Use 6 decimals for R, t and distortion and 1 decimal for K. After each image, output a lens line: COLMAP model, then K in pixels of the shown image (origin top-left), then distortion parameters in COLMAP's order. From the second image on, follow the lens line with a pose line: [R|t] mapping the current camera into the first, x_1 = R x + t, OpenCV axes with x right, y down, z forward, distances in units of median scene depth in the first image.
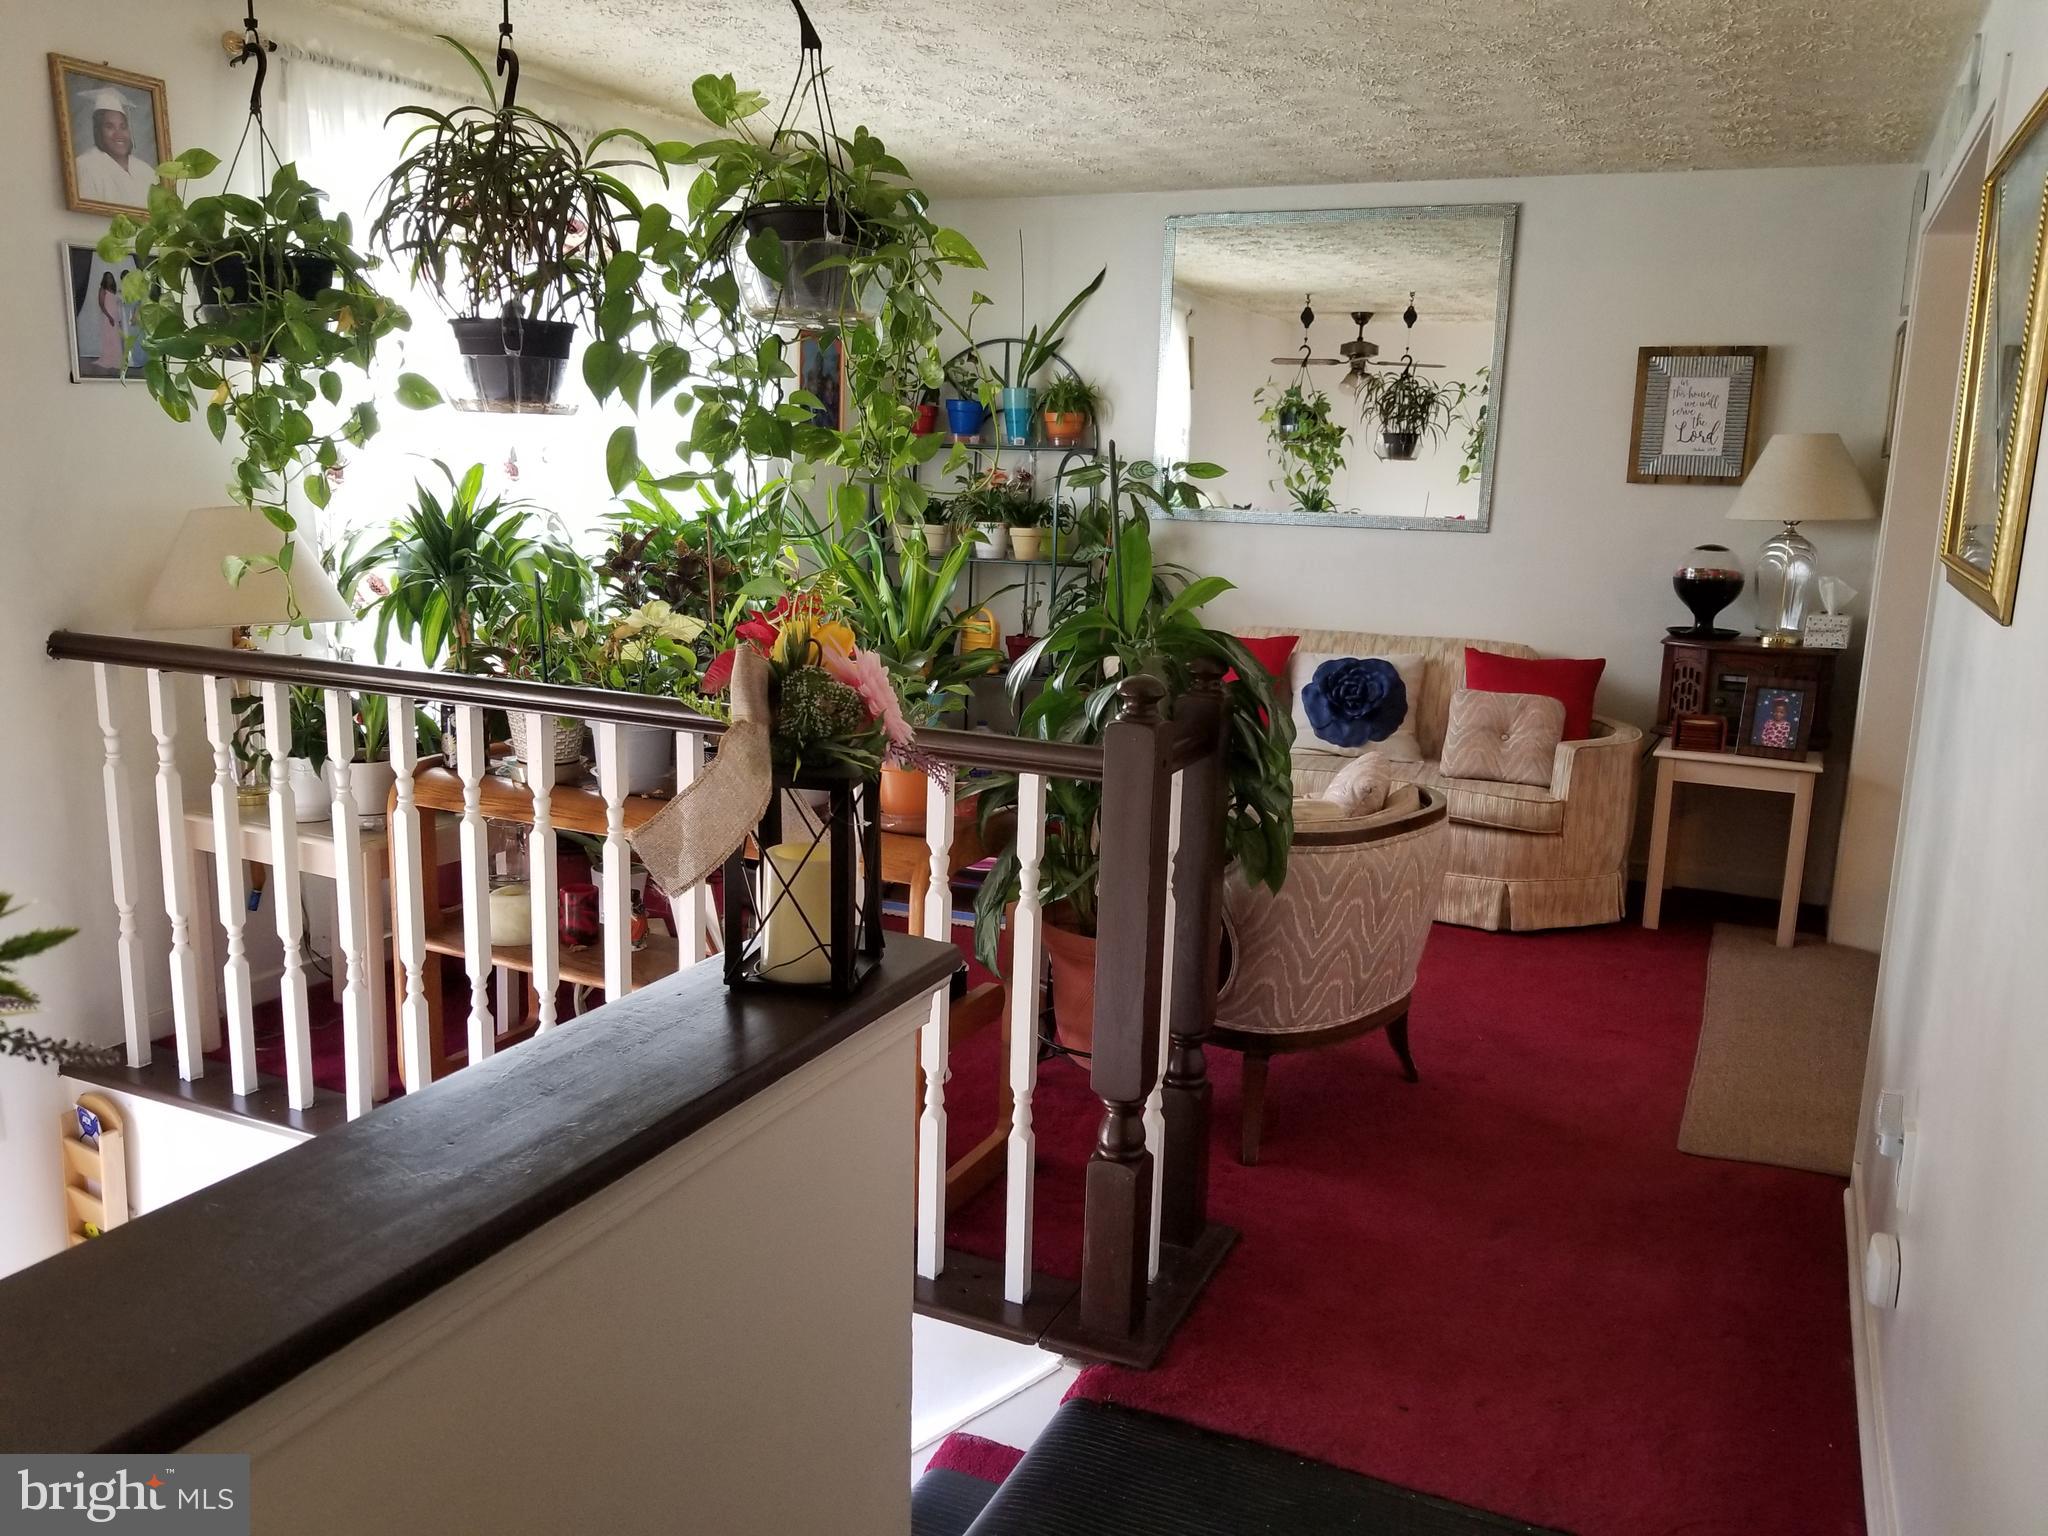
lens RADIAL K [[1534.0, 0, 1024.0], [0, 1534.0, 768.0], [0, 0, 1]] dist [0.061475, -0.089126]
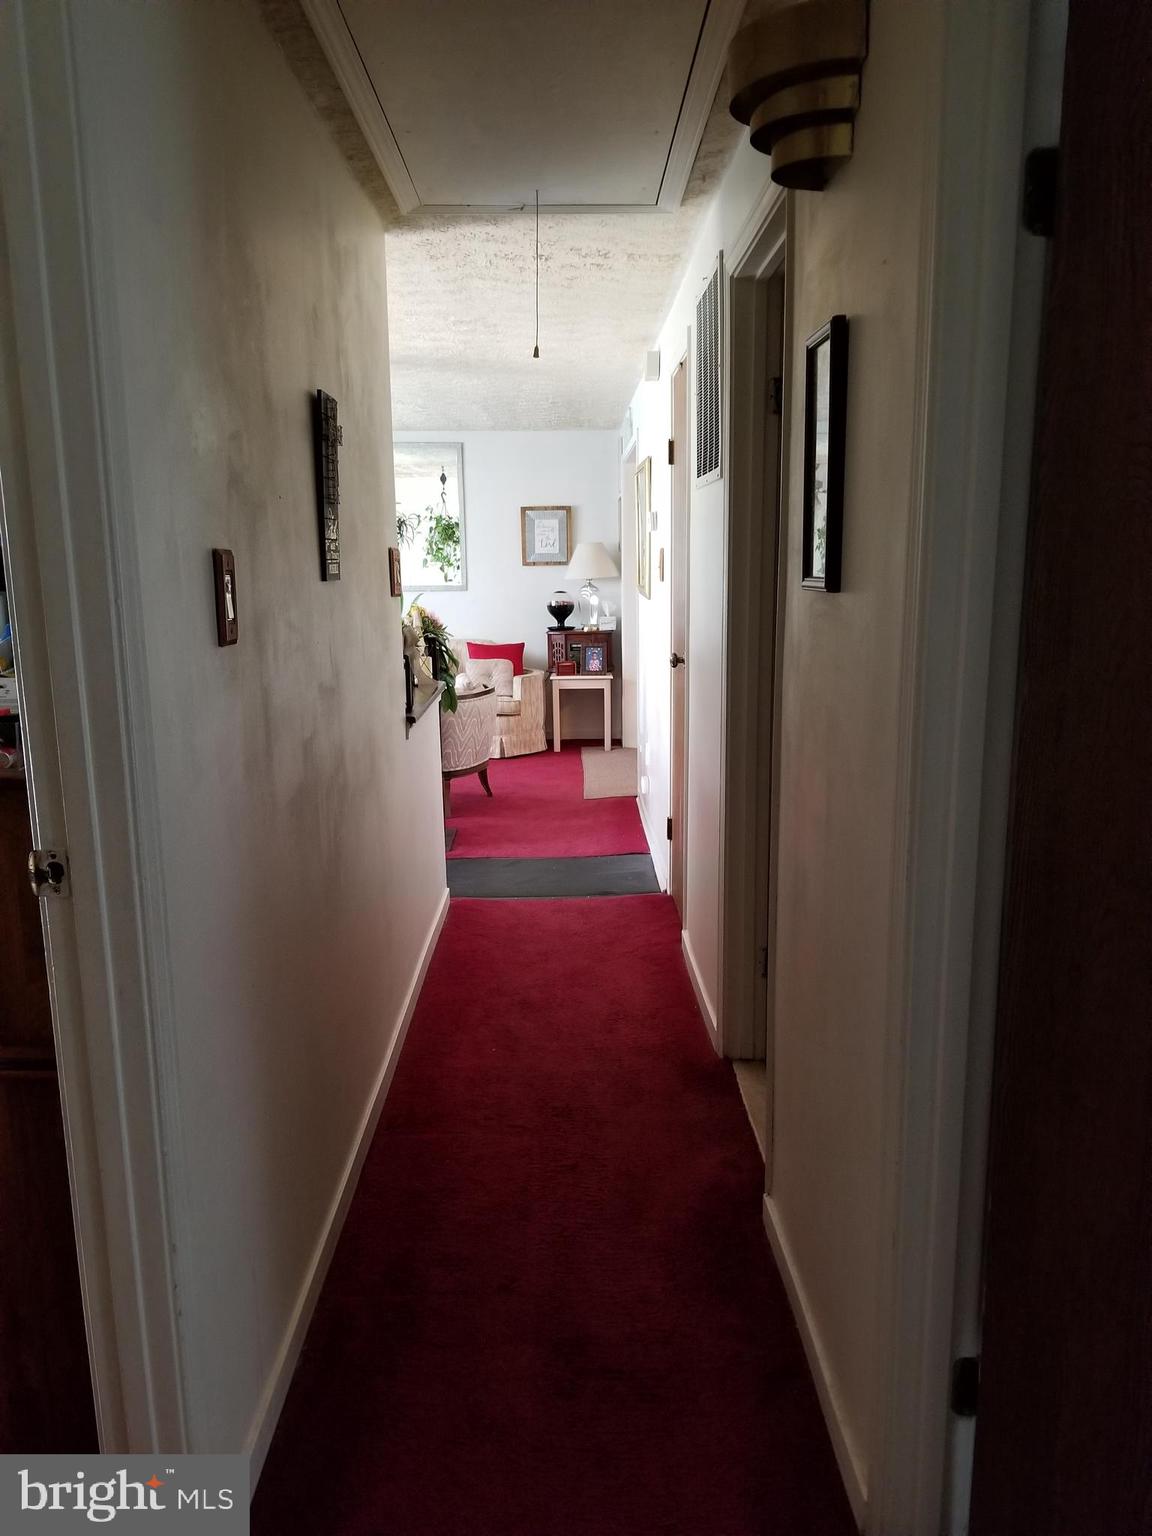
lens RADIAL K [[1150.5, 0, 544.6], [0, 1150.5, 773.7], [0, 0, 1]] dist [0.061475, -0.089126]
pose [[0.907149, -0.118267, 0.403848, -0.334290], [0.121057, 0.992469, 0.018718, 0.101546], [-0.403020, 0.031908, 0.914635, -0.615040]]
